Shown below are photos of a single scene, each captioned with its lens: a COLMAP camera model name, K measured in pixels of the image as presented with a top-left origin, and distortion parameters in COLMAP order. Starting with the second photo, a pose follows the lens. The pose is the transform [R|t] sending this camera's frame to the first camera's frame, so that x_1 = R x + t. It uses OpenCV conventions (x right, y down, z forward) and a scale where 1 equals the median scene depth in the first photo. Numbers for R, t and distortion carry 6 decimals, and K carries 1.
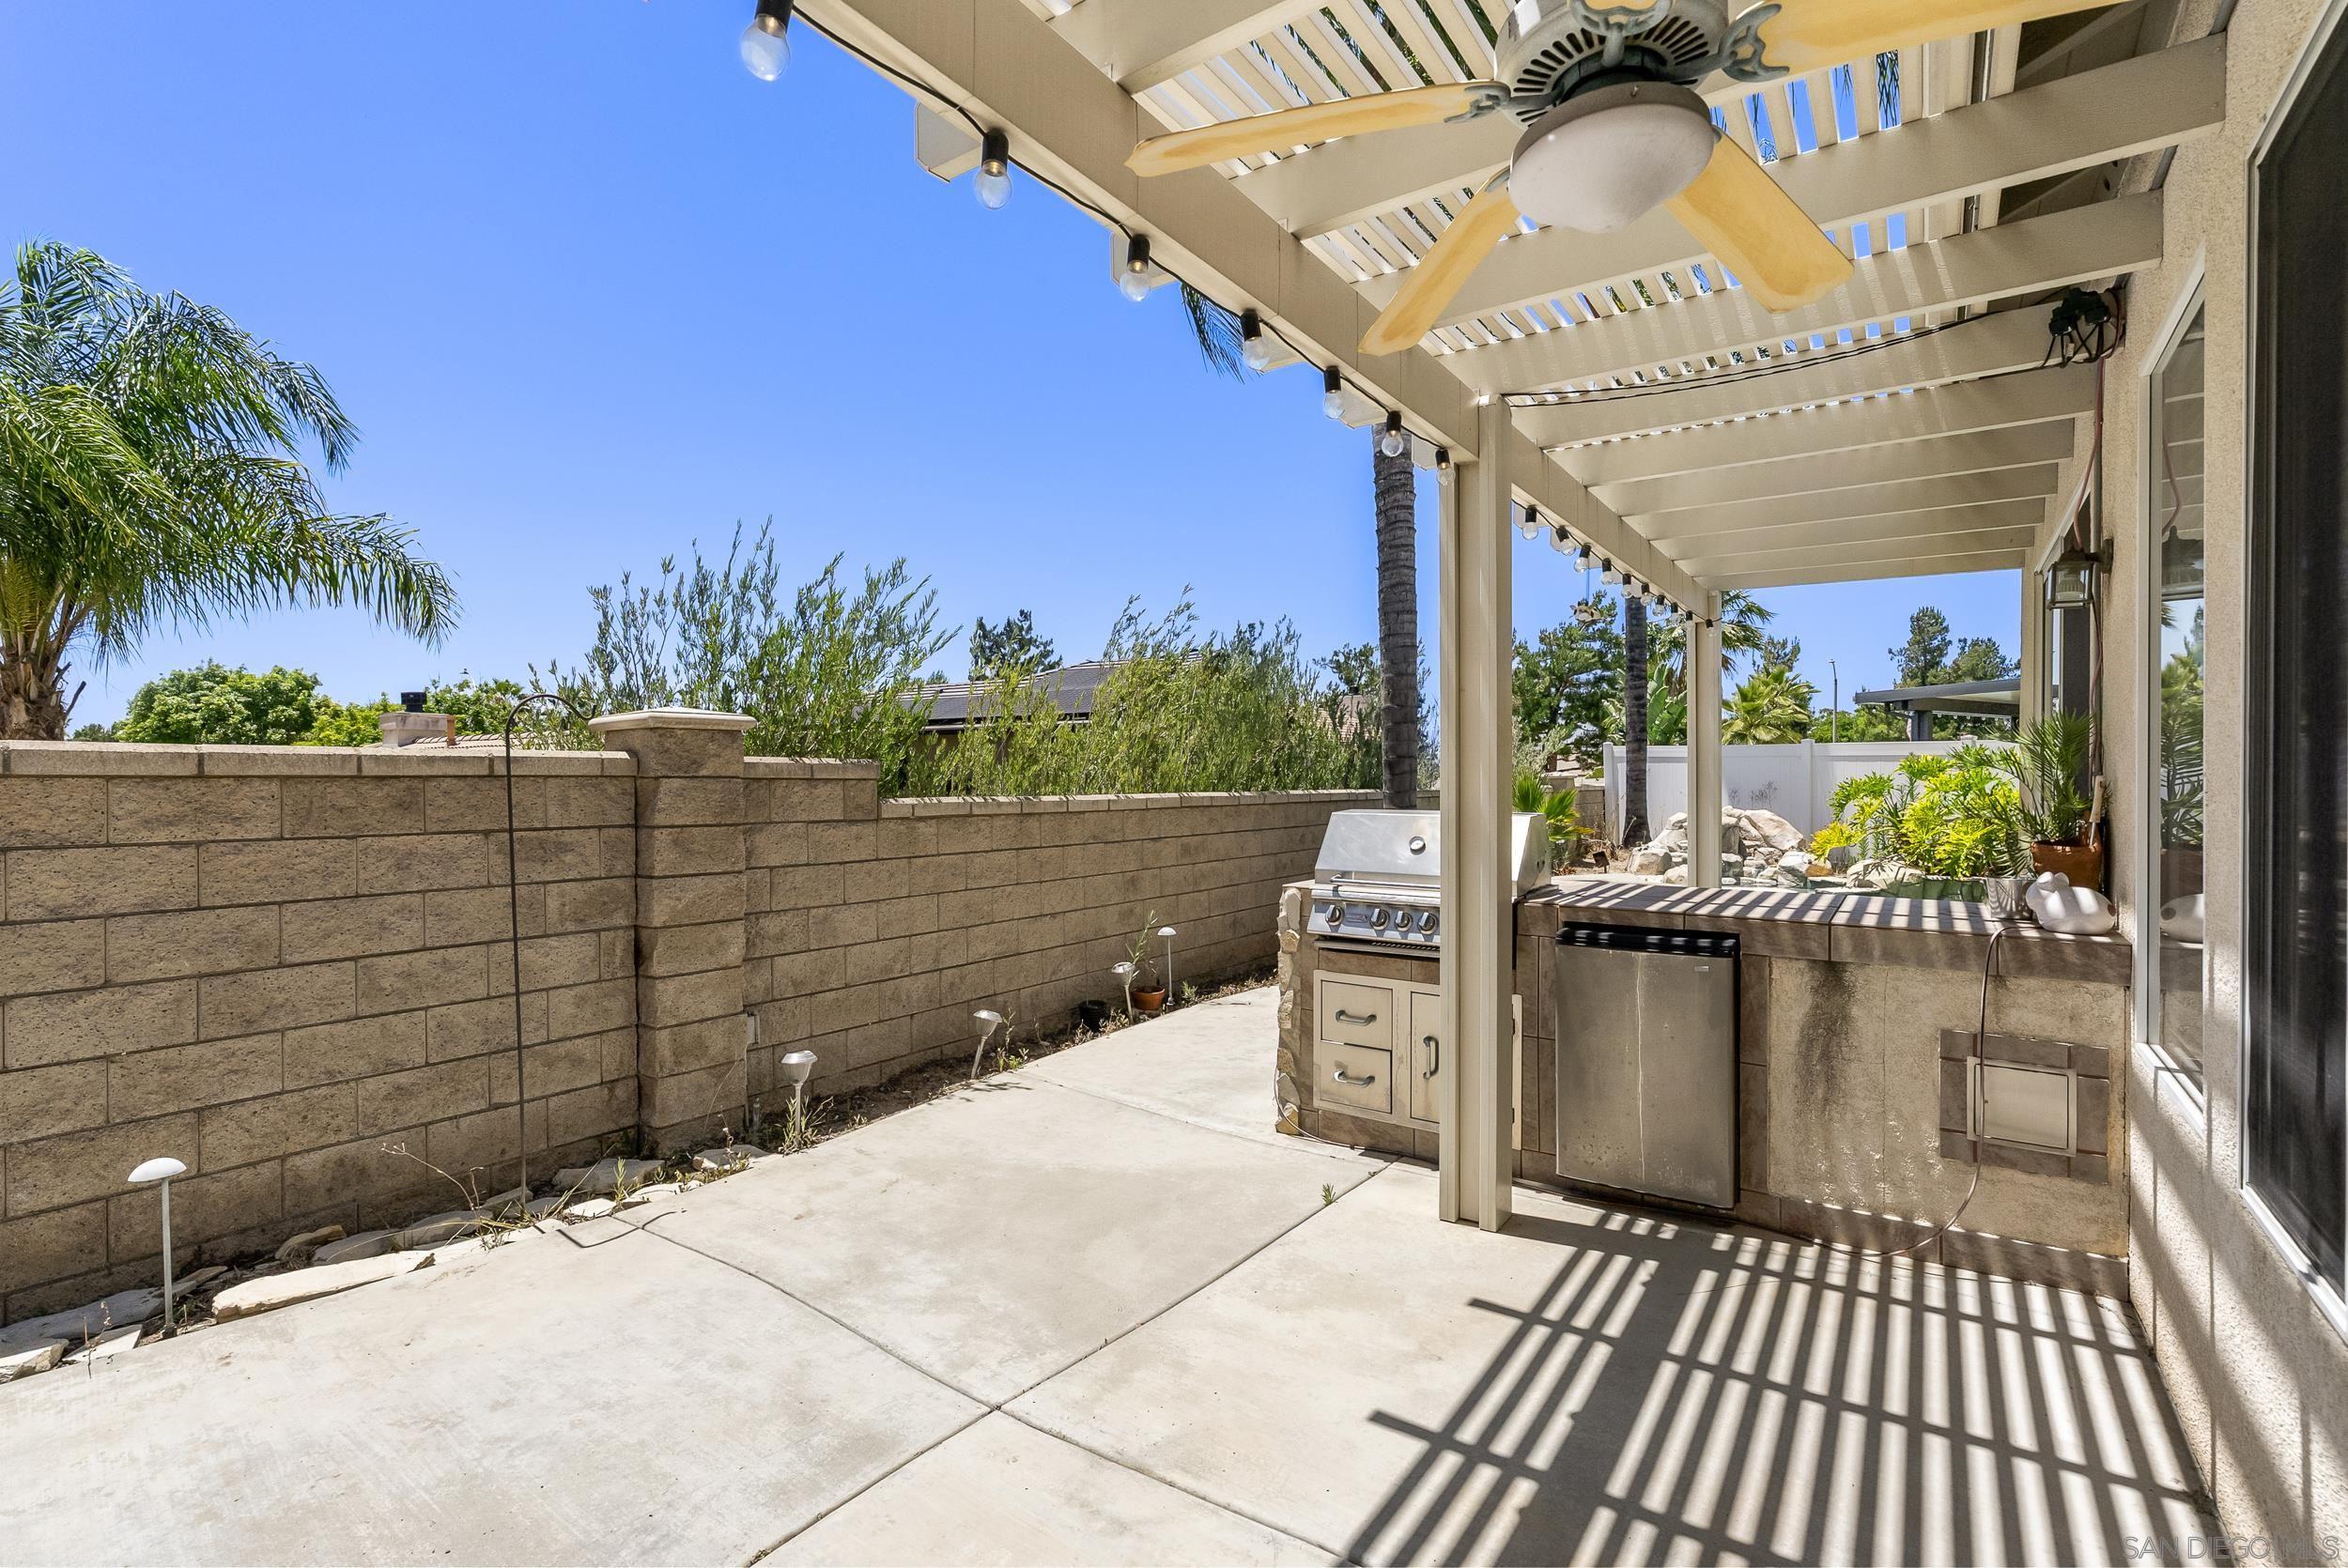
lens RADIAL K [[1063.4, 0, 1174.0], [0, 1063.4, 784.0], [0, 0, 1]] dist [-0.002395, -0.000492]
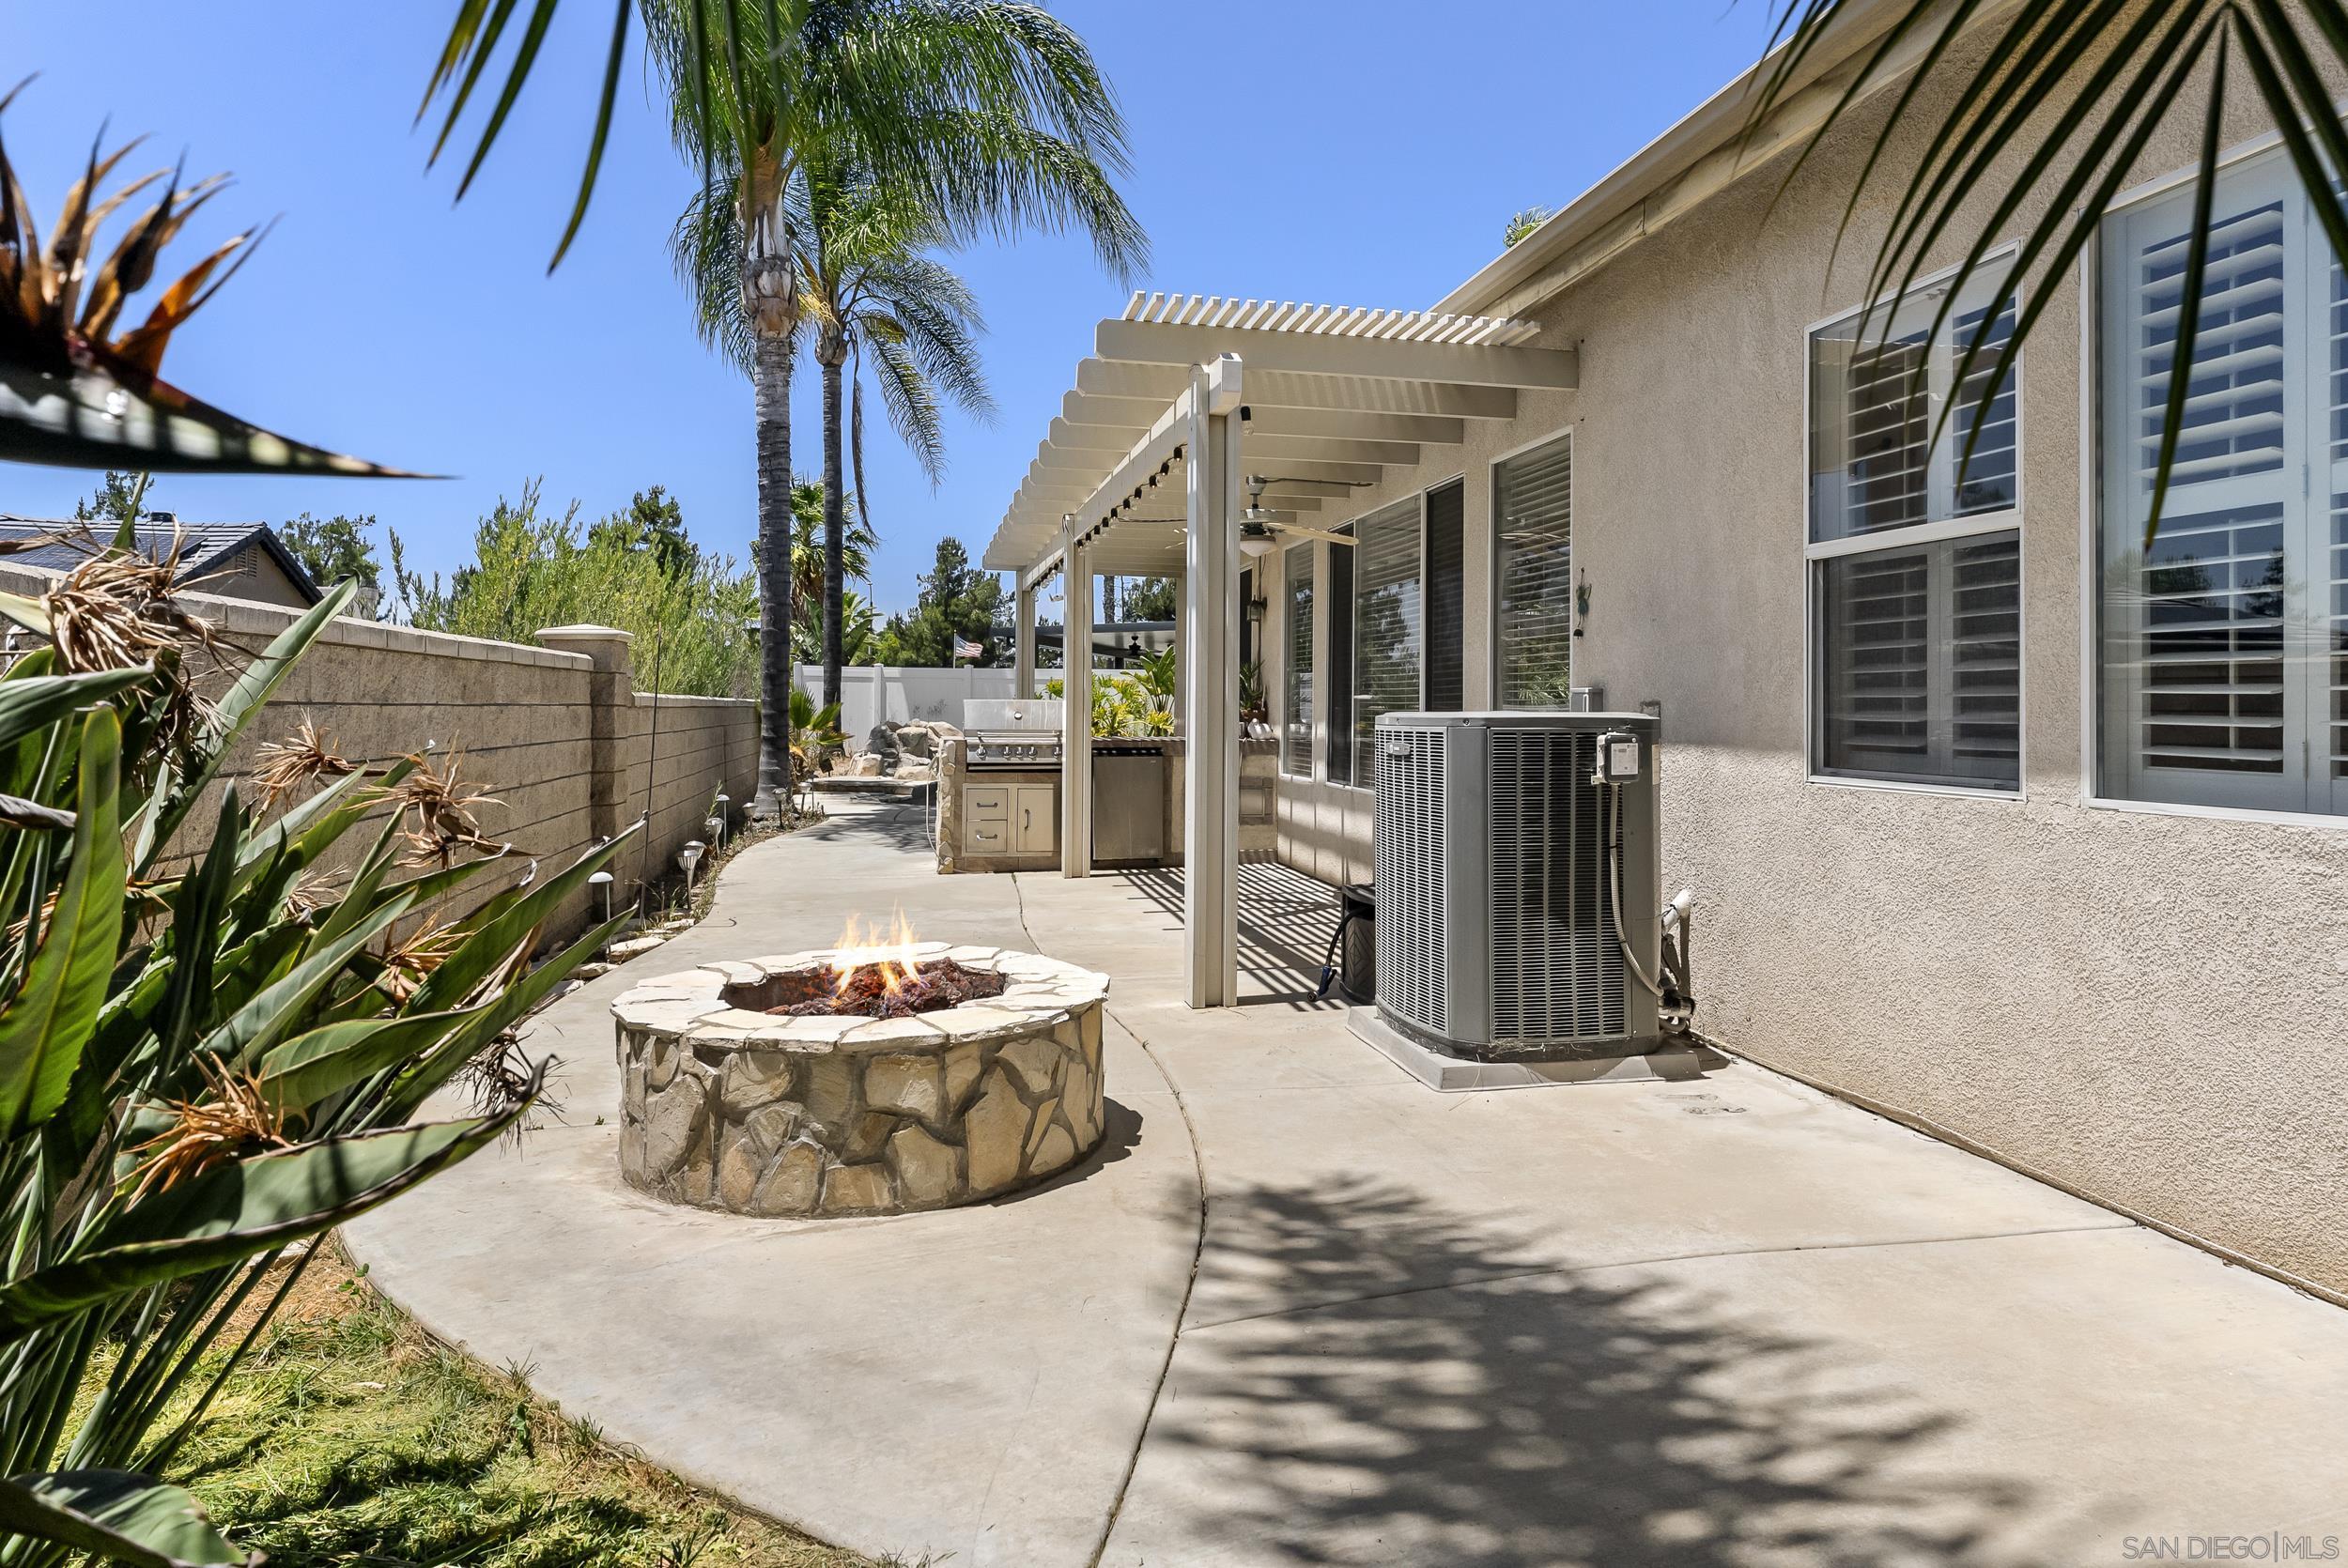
lens RADIAL K [[1376.5, 0, 1176.2], [0, 1376.5, 729.9], [0, 0, 1]] dist [0.000195, -0.000244]
pose [[0.686837, -0.003466, 0.726803, -1.353930], [-0.005821, 0.999930, 0.010269, 0.051745], [-0.726788, -0.011284, 0.686769, -0.928923]]
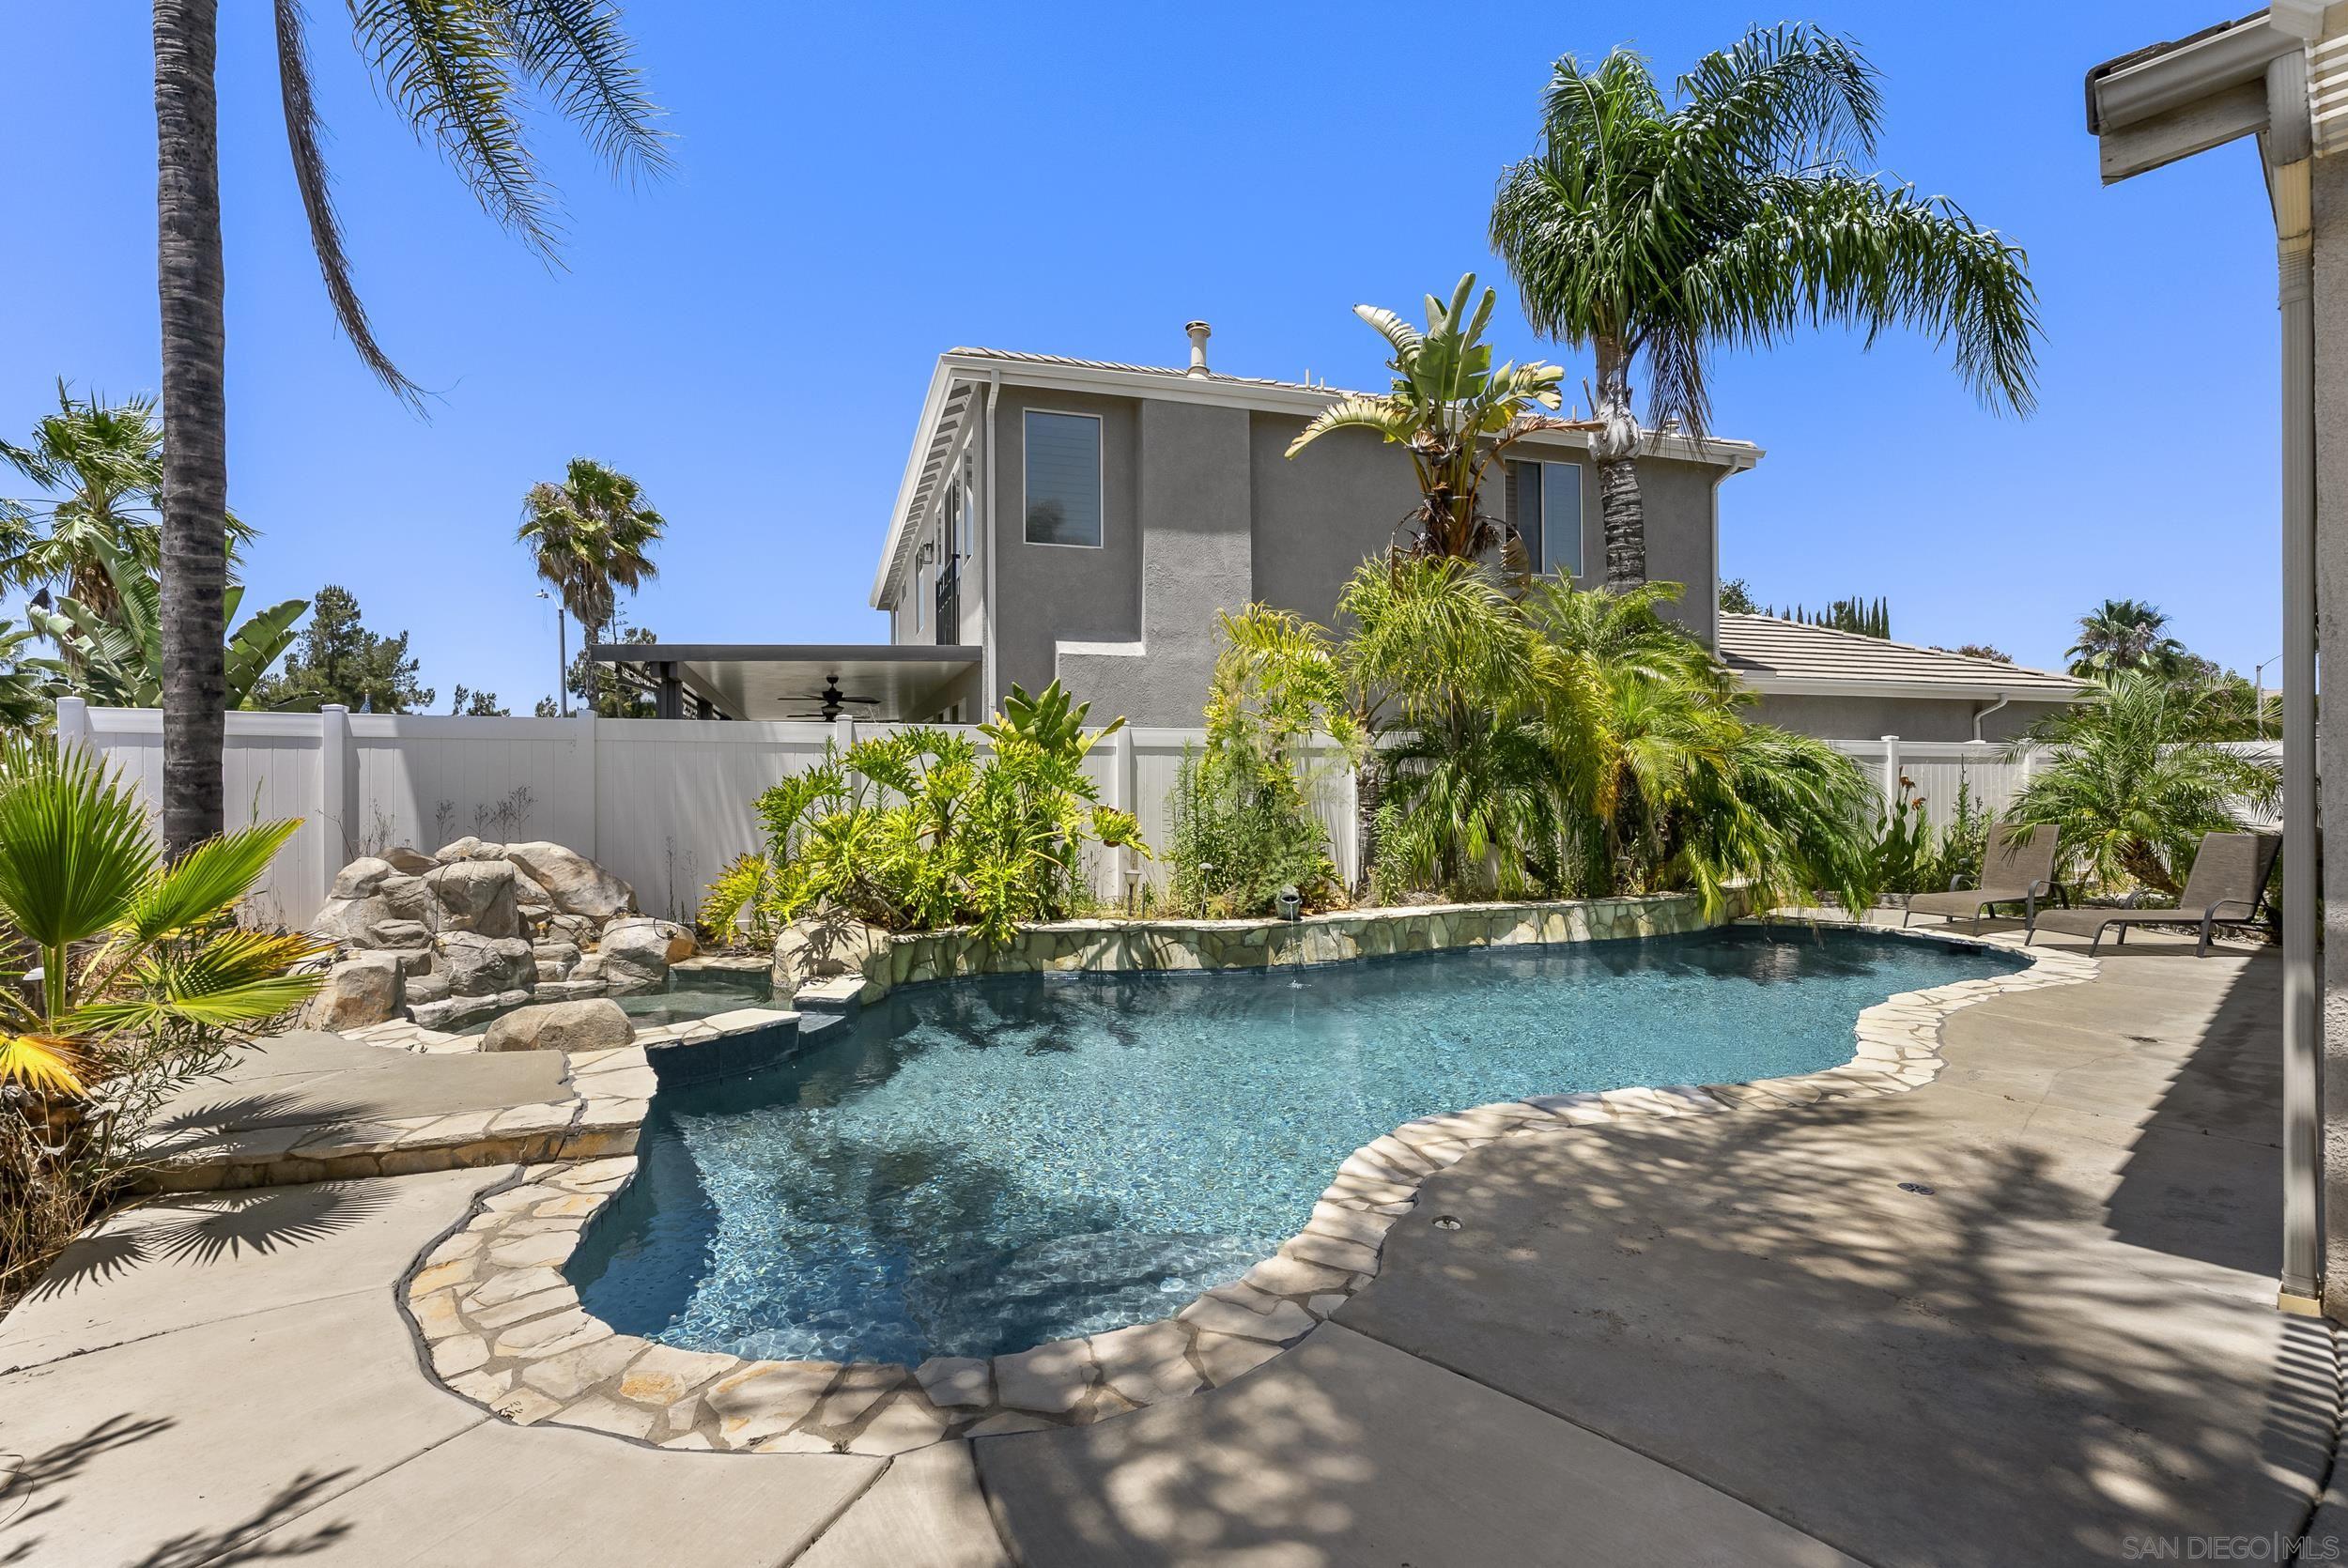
lens RADIAL K [[1063.4, 0, 1174.0], [0, 1063.4, 784.0], [0, 0, 1]] dist [-0.002395, -0.000492]
pose [[0.227523, 0.000789, 0.973772, 0.403648], [0.006878, 0.999973, -0.002417, -0.001526], [-0.973748, 0.007248, 0.227512, 1.927737]]
